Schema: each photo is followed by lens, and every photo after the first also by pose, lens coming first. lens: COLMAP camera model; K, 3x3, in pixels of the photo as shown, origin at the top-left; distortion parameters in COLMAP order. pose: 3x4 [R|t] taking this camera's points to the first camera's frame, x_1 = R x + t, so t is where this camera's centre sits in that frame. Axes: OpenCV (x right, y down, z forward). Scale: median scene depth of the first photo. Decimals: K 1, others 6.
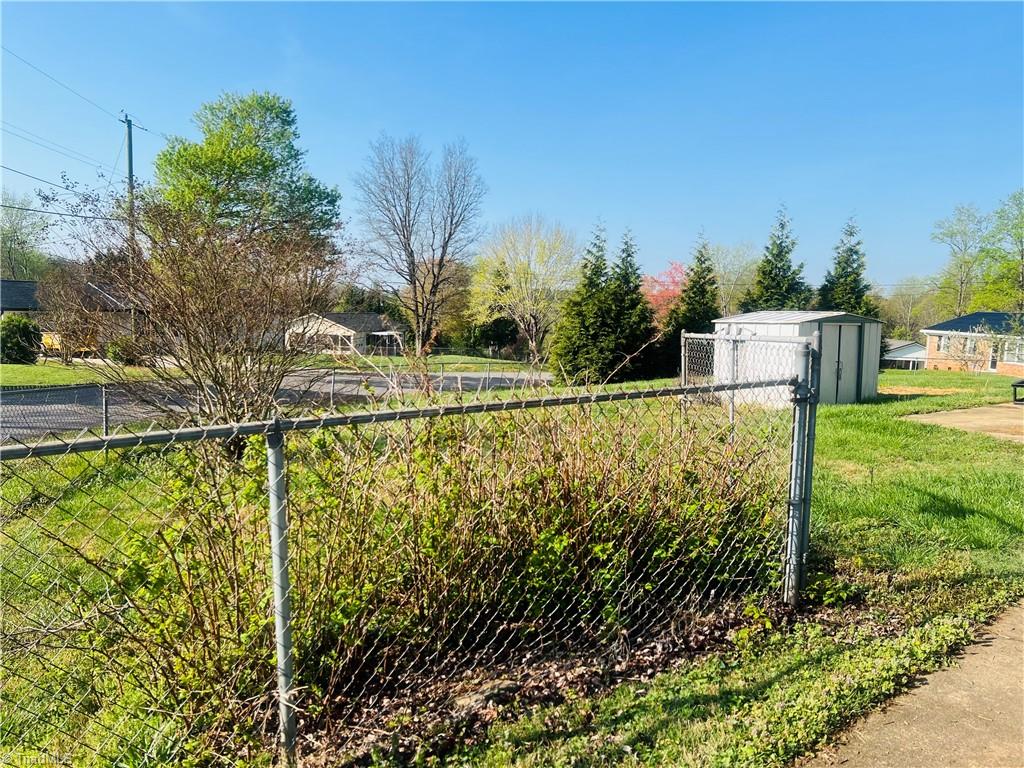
lens RADIAL K [[781.4, 0, 512.0], [0, 781.4, 384.0], [0, 0, 1]] dist [0.002622, 0.002434]
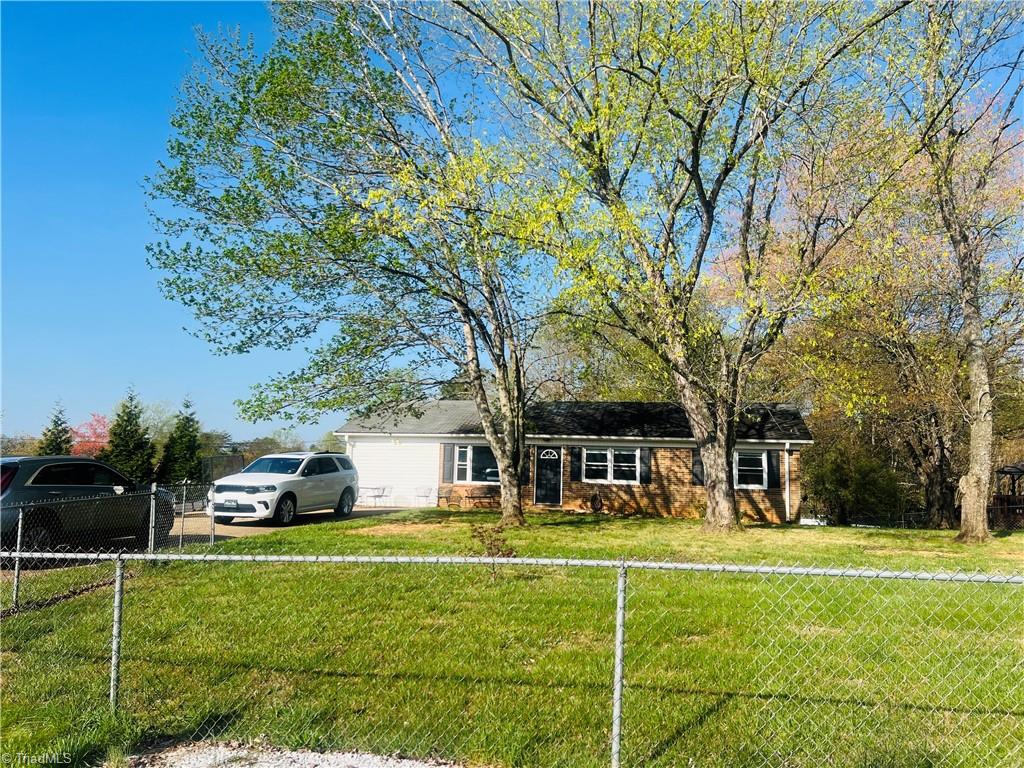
lens RADIAL K [[767.8, 0, 511.6], [0, 767.8, 393.0], [0, 0, 1]] dist [0.100197, -0.148825]
pose [[0.784151, 0.047976, 0.618713, 0.039655], [0.064405, 0.985332, -0.158031, 0.033832], [-0.617219, 0.163768, 0.769559, -0.384392]]
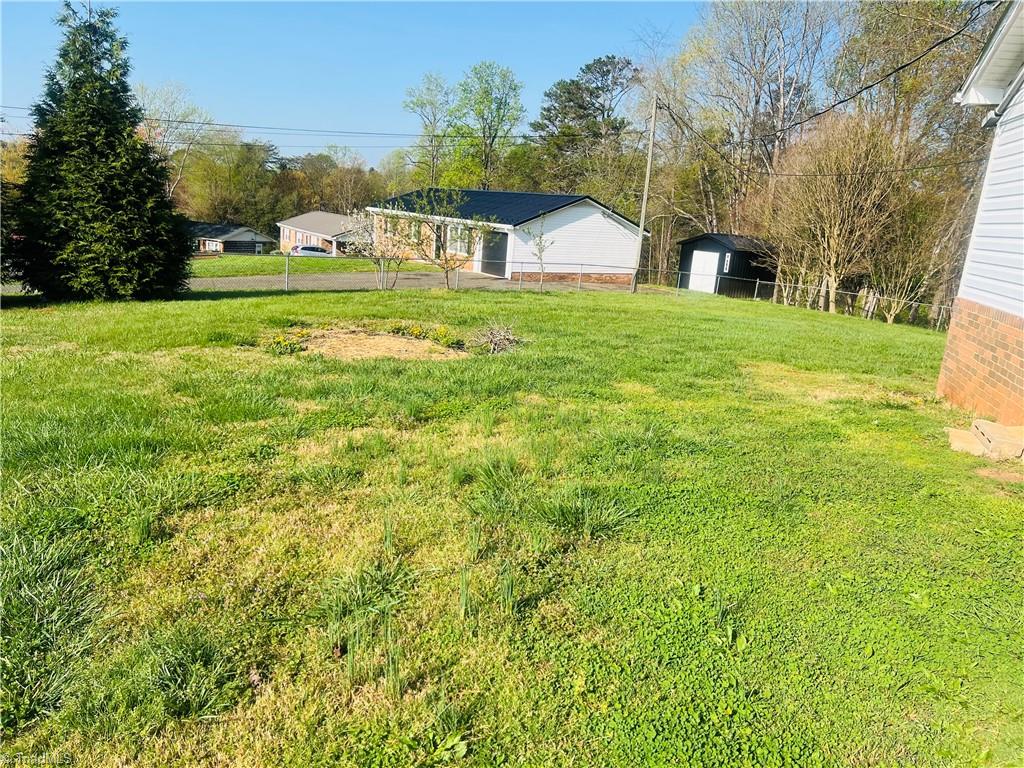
lens RADIAL K [[767.8, 0, 511.6], [0, 767.8, 393.0], [0, 0, 1]] dist [0.100197, -0.148825]
pose [[0.827594, -0.119754, 0.548404, 0.359870], [0.025037, 0.983881, 0.177065, -0.034635], [-0.560768, -0.132808, 0.817252, 0.454864]]
